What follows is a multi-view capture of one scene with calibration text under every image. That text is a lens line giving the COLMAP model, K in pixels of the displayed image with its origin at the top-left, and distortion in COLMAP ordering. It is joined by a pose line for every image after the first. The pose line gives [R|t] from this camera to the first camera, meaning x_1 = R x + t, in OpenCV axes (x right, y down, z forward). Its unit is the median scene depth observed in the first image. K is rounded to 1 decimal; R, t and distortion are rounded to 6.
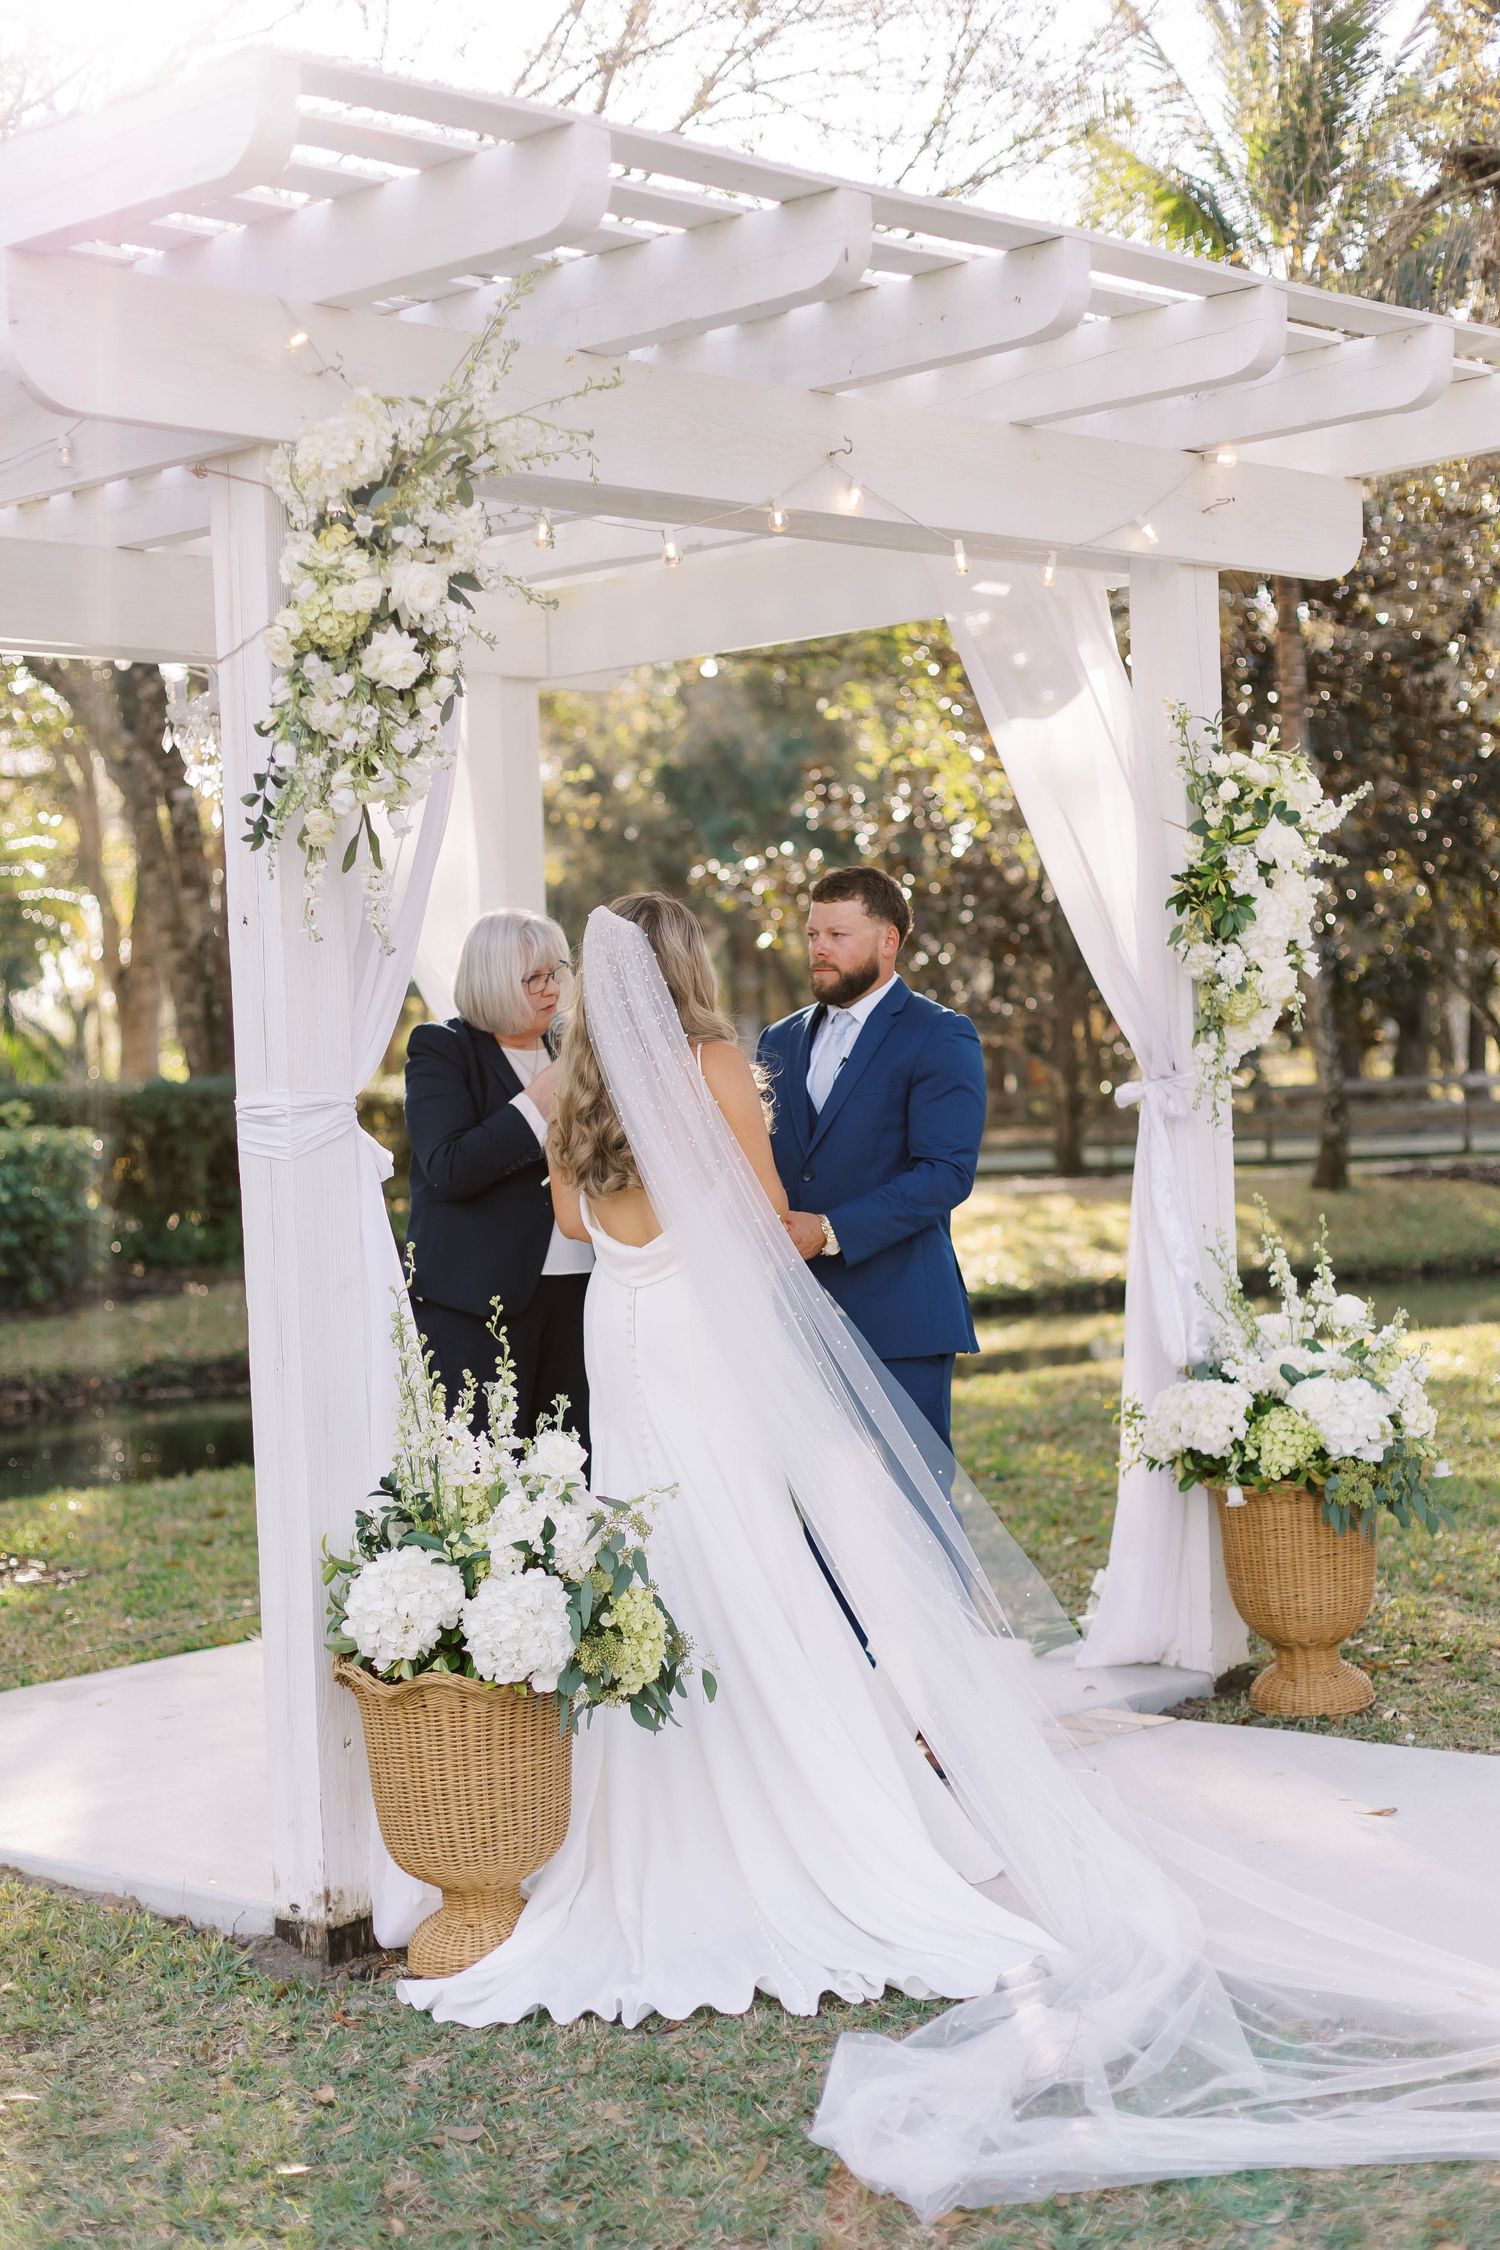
lens RADIAL K [[3237.7, 0, 768.3], [0, 3237.7, 1123.8], [0, 0, 1]] dist [0.034017, 0.000000]
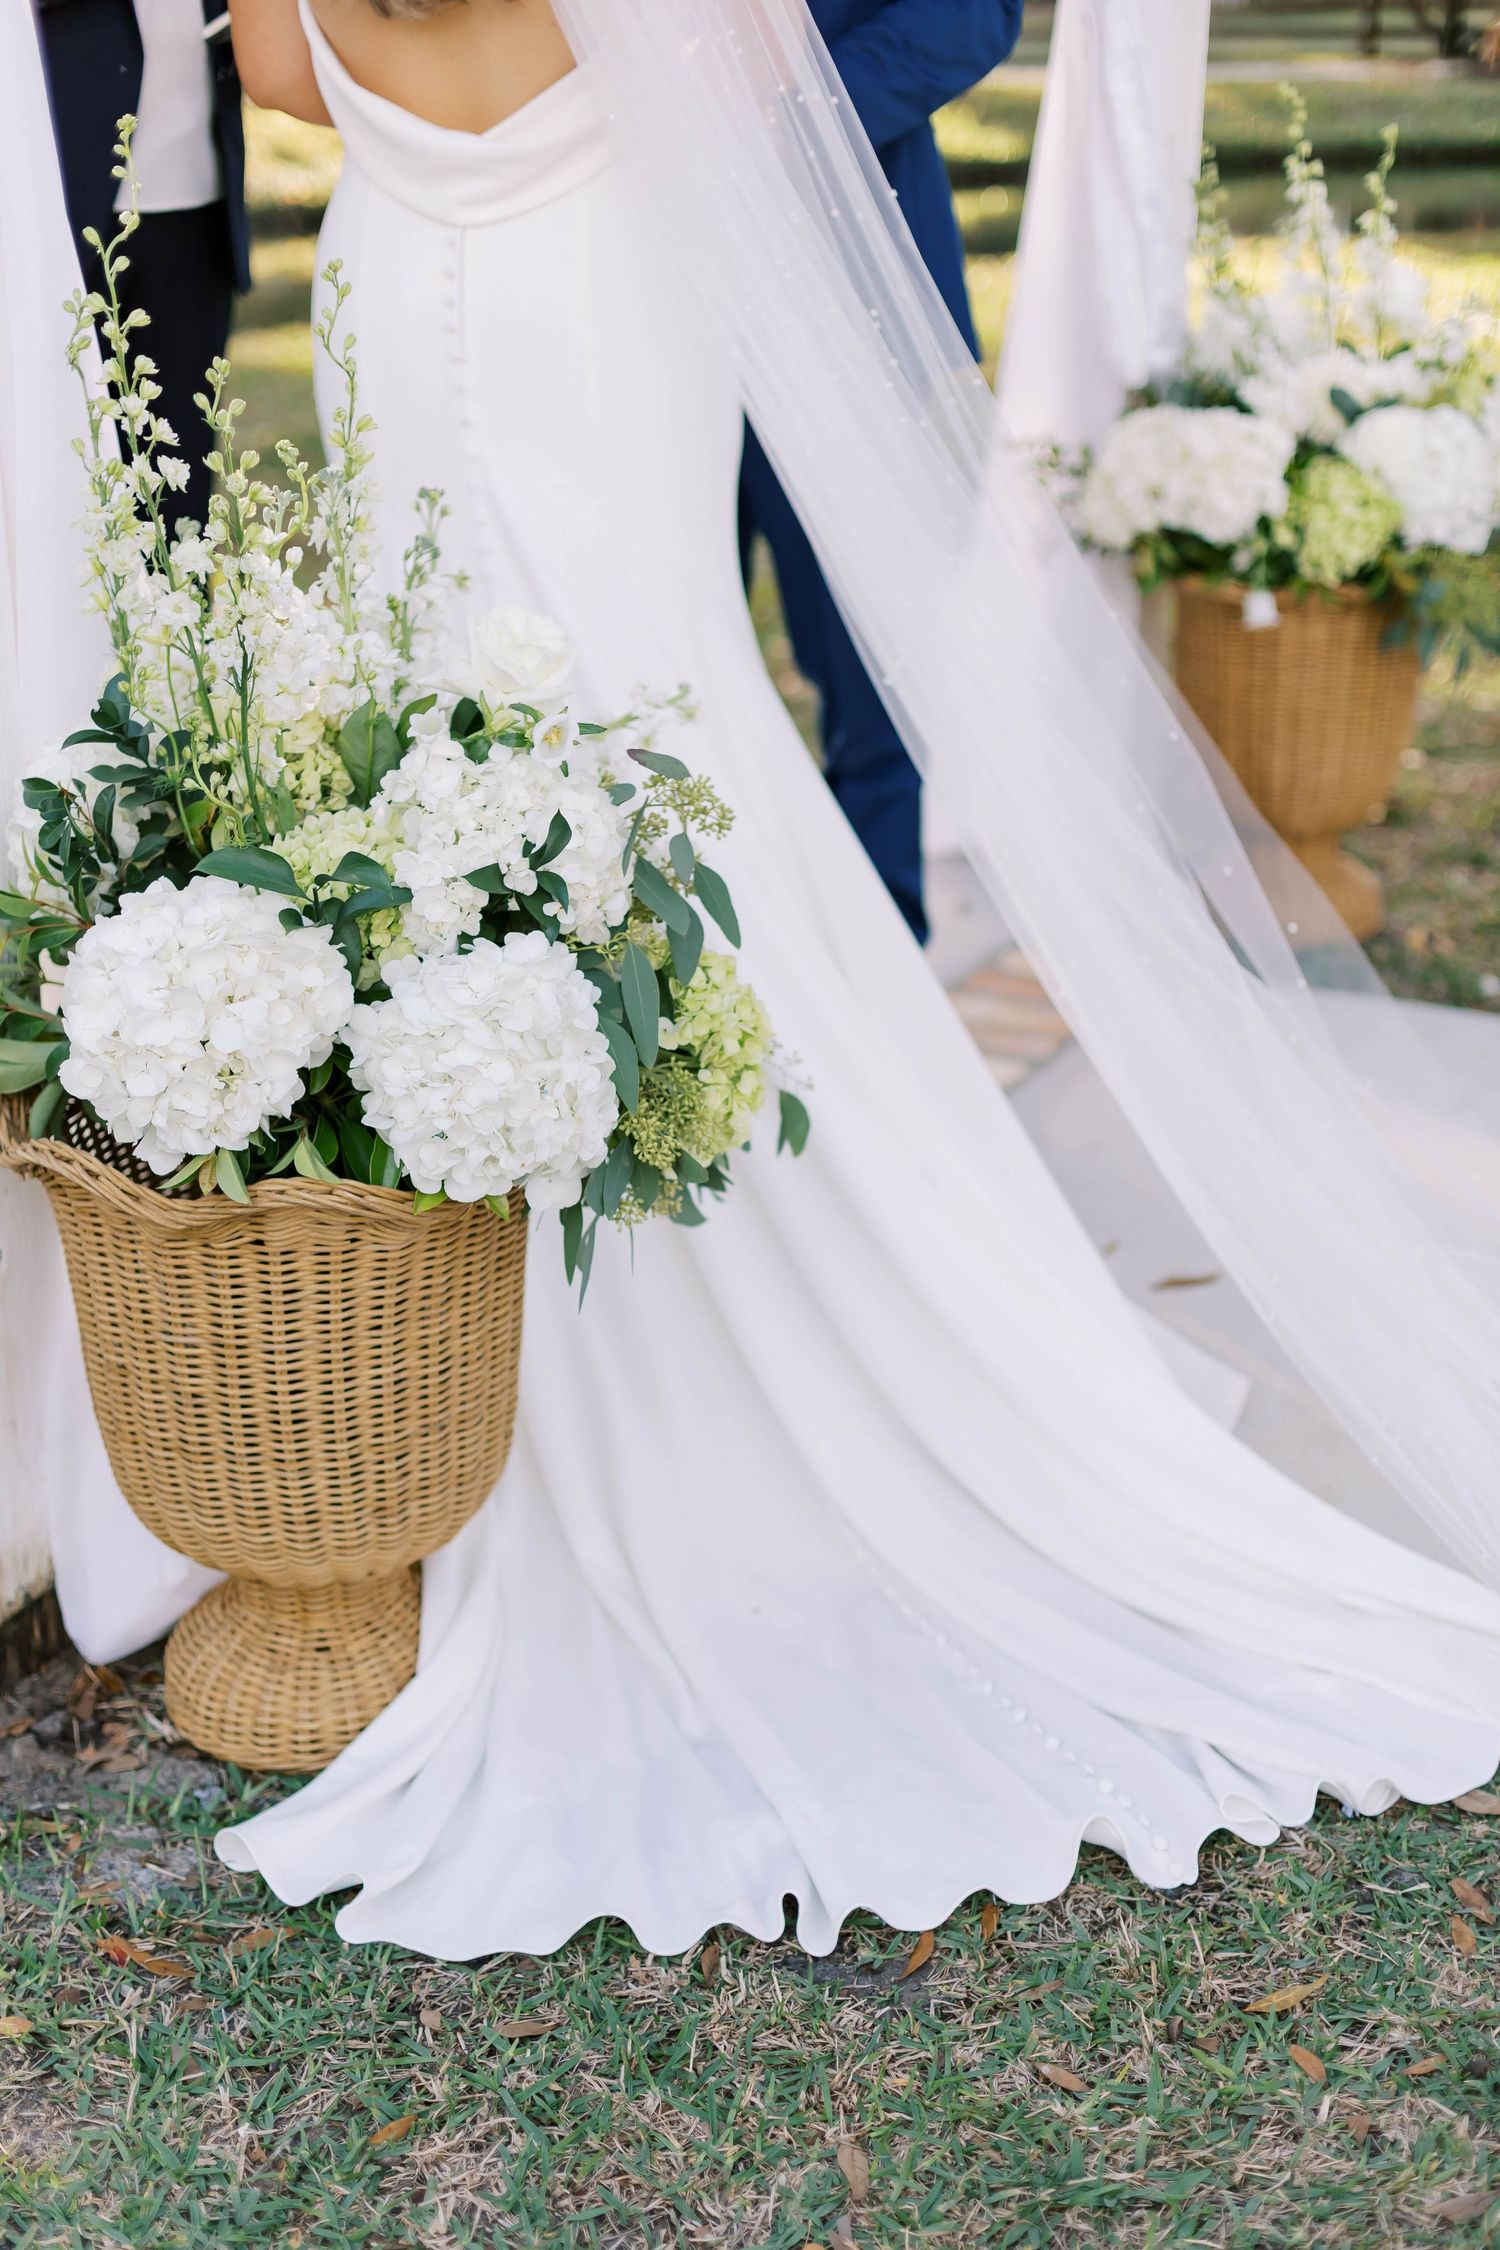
lens RADIAL K [[3237.7, 0, 741.2], [0, 3237.7, 1140.6], [0, 0, 1]] dist [0.034017, 0.000000]
pose [[0.961030, -0.048031, 0.272241, -0.160010], [-0.042992, 0.946842, 0.318813, 0.025870], [-0.273082, -0.318093, 0.907878, 0.589498]]
